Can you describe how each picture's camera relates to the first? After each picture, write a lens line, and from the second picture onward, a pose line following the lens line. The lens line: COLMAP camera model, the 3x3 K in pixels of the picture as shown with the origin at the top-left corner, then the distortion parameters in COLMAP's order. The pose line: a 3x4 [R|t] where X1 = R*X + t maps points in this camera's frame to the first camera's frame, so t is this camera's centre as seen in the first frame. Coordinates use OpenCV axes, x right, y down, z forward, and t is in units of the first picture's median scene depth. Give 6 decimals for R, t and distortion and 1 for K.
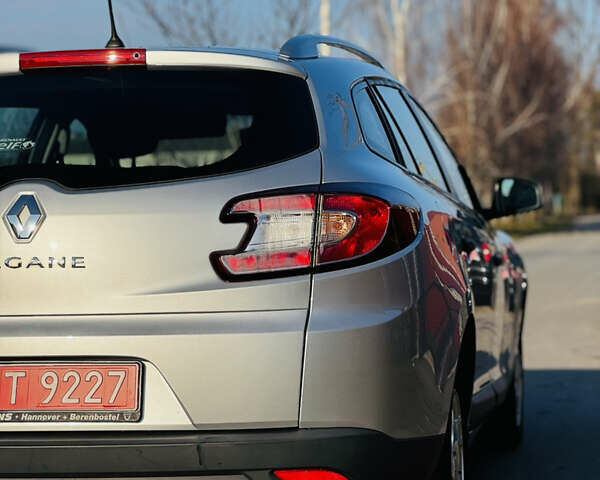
lens RADIAL K [[1705.7, 0, 300.0], [0, 1705.7, 240.0], [0, 0, 1]] dist [-0.035358, 0.431092]
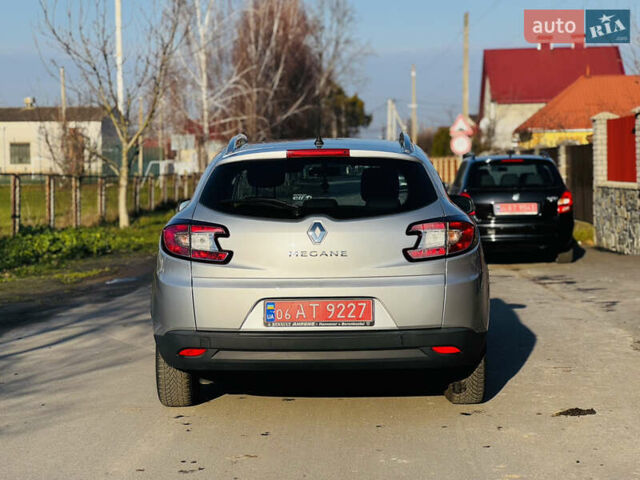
lens RADIAL K [[1351.6, 0, 320.0], [0, 1351.6, 240.0], [0, 0, 1]] dist [0.183932, 0.268414]
pose [[0.984804, -0.002243, 0.173652, -0.458475], [-0.003906, 0.999378, 0.035058, -0.064553], [-0.173623, -0.035203, 0.984183, -0.698647]]
